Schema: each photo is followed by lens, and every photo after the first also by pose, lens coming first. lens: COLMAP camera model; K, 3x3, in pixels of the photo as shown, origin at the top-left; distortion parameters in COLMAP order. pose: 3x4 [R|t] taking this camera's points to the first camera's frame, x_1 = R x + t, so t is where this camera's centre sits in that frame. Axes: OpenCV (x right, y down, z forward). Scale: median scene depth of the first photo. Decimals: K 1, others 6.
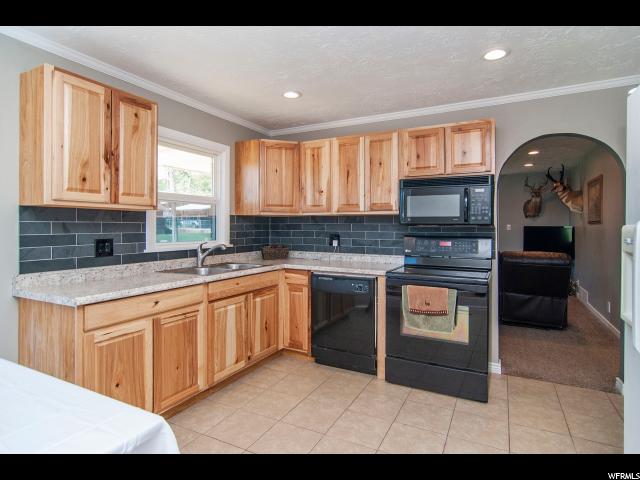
lens RADIAL K [[350.8, 0, 325.7], [0, 350.8, 224.5], [0, 0, 1]] dist [-0.001657, -0.000328]
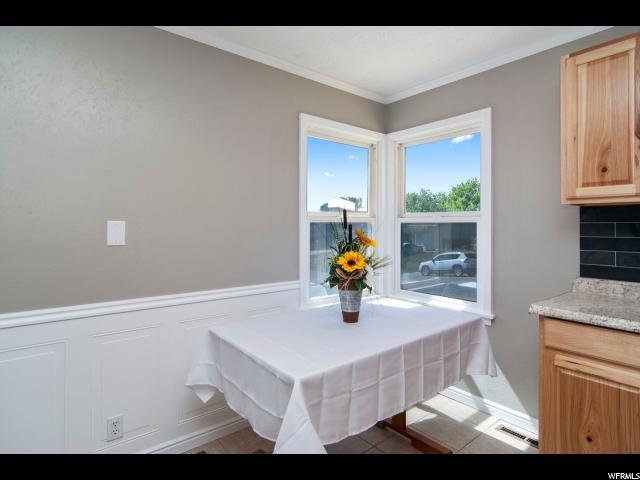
lens RADIAL K [[350.8, 0, 325.7], [0, 350.8, 224.5], [0, 0, 1]] dist [-0.001657, -0.000328]
pose [[-0.391188, -0.010538, -0.920250, 0.279270], [0.000719, 0.999931, -0.011756, 0.006184], [0.920310, -0.005260, -0.391153, 0.674106]]
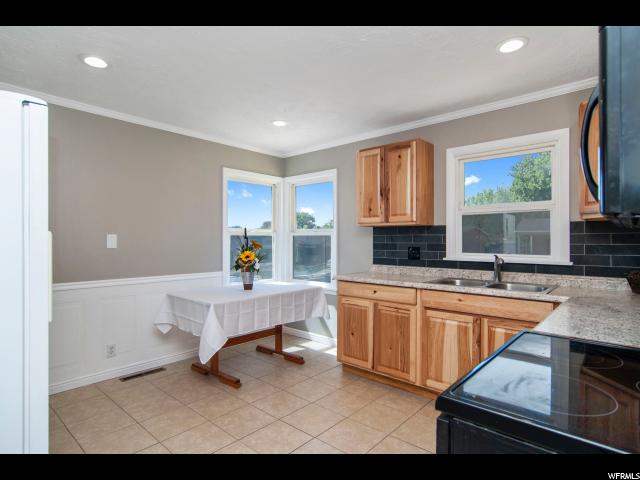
lens RADIAL K [[347.0, 0, 322.9], [0, 347.0, 237.8], [0, 0, 1]] dist [0.000346, 0.000042]
pose [[-0.245833, -0.010501, -0.969255, 0.889461], [0.003382, 0.999926, -0.011691, 0.021494], [0.969306, -0.006152, -0.245779, 1.101813]]
